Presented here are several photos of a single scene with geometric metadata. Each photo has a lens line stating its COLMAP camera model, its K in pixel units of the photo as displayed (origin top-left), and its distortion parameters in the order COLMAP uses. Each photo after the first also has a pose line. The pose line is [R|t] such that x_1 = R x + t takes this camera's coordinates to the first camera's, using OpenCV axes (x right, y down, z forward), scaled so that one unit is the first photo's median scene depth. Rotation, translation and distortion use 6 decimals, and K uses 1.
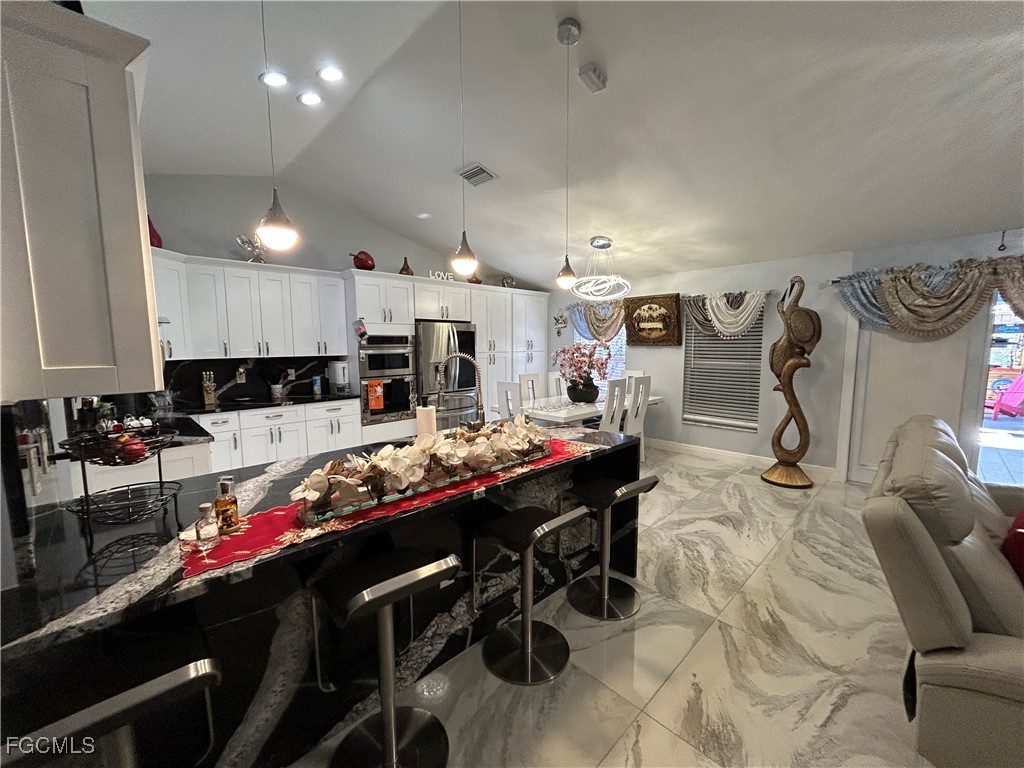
lens RADIAL K [[413.1, 0, 509.2], [0, 413.1, 384.9], [0, 0, 1]] dist [0.000634, 0.000090]
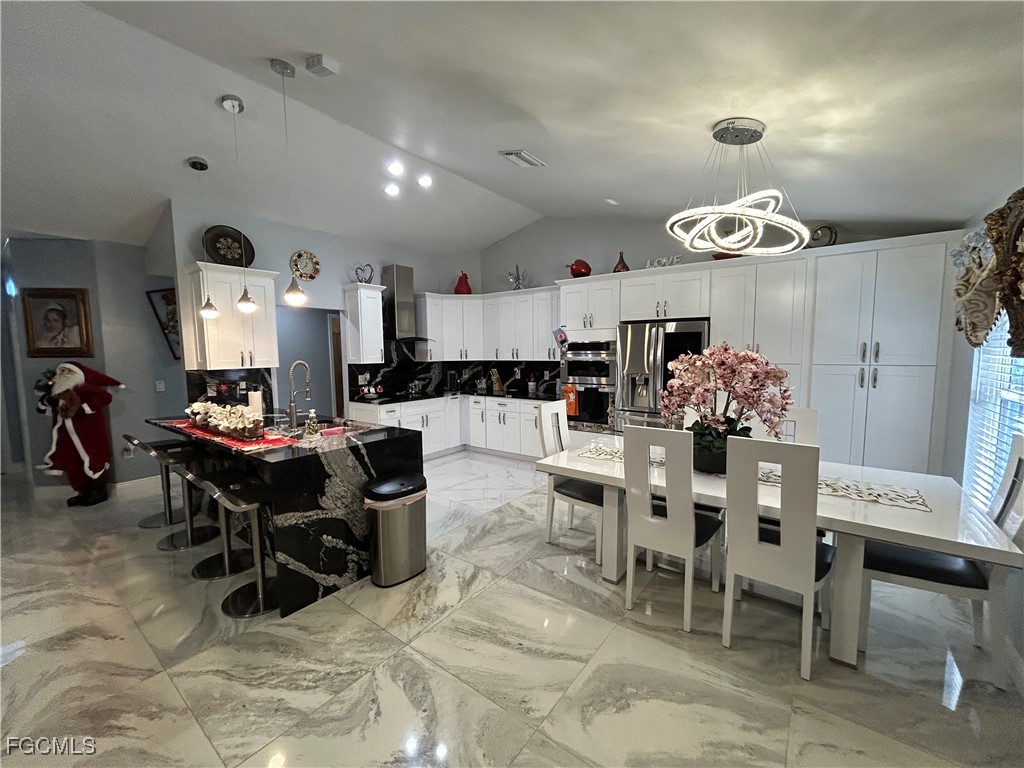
lens RADIAL K [[413.1, 0, 510.8], [0, 413.1, 384.9], [0, 0, 1]] dist [0.000634, 0.000090]
pose [[0.153167, 0.088960, -0.984188, 0.760494], [-0.088877, 0.993144, 0.075938, -0.092733], [0.984195, 0.075841, 0.160024, 0.817655]]
